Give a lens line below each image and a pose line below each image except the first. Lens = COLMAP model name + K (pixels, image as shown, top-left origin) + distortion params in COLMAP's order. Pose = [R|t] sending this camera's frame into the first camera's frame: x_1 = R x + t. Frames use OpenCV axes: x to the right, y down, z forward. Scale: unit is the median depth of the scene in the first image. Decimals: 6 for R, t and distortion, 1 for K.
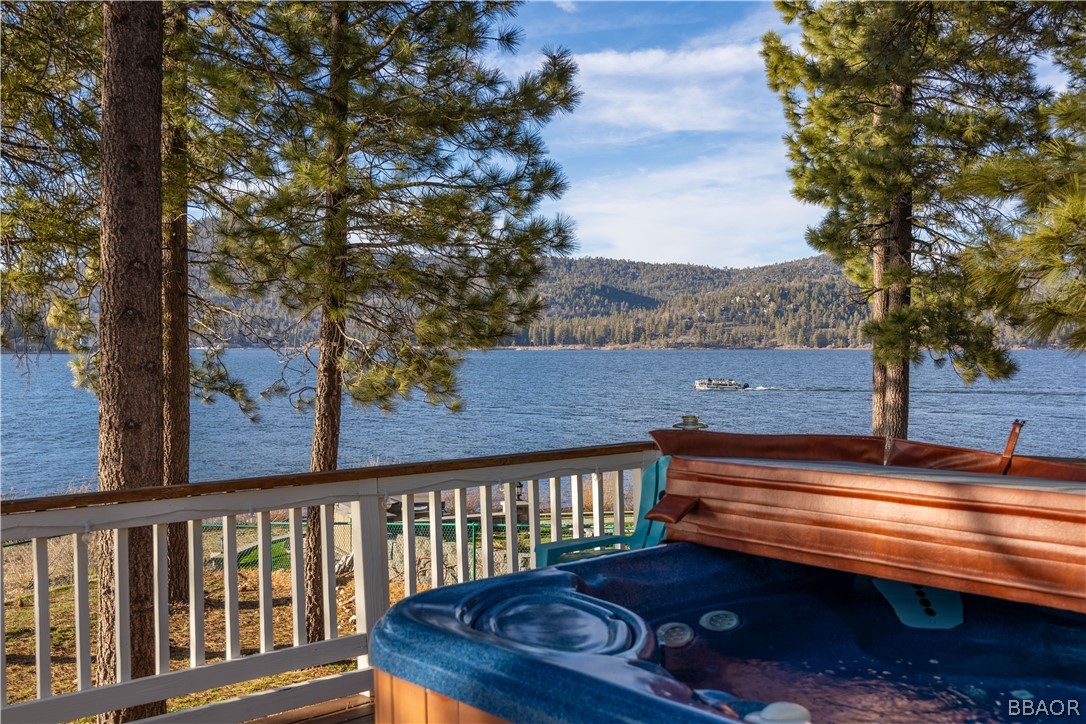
lens RADIAL K [[1049.8, 0, 544.2], [0, 1049.8, 363.5], [0, 0, 1]] dist [0.018200, 0.000000]
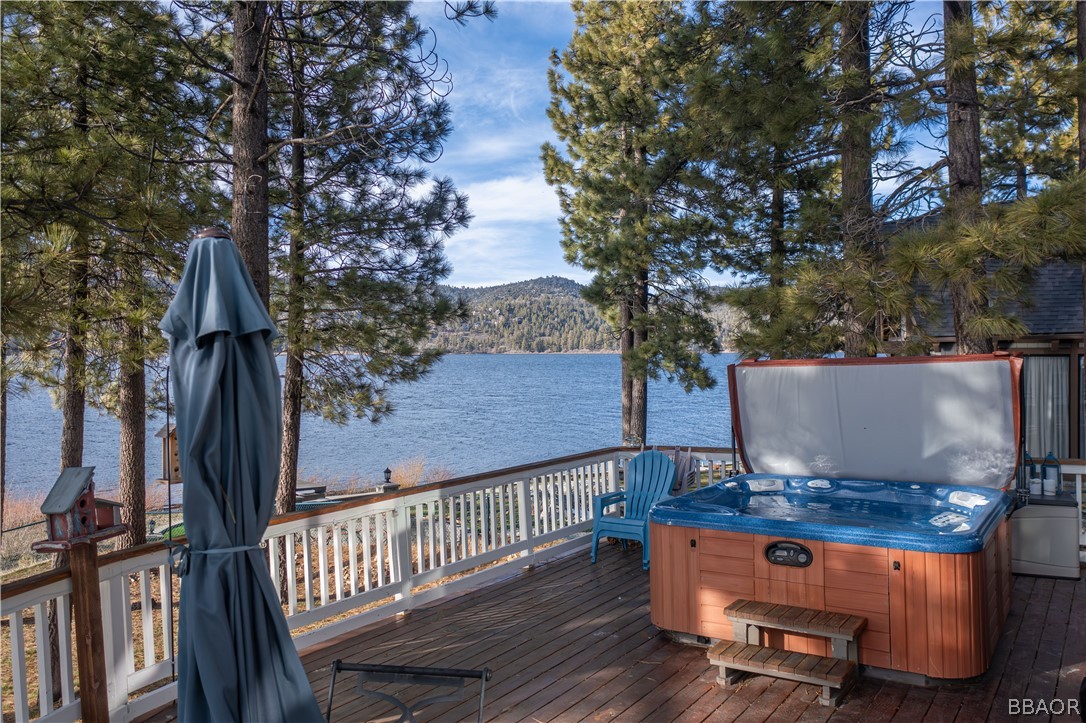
lens RADIAL K [[868.8, 0, 542.1], [0, 868.8, 359.5], [0, 0, 1]] dist [0.051843, 0.000739]
pose [[0.966216, -0.007512, 0.257623, -0.096766], [0.009440, 0.999936, -0.006249, -0.018339], [-0.257559, 0.008469, 0.966225, -0.126228]]
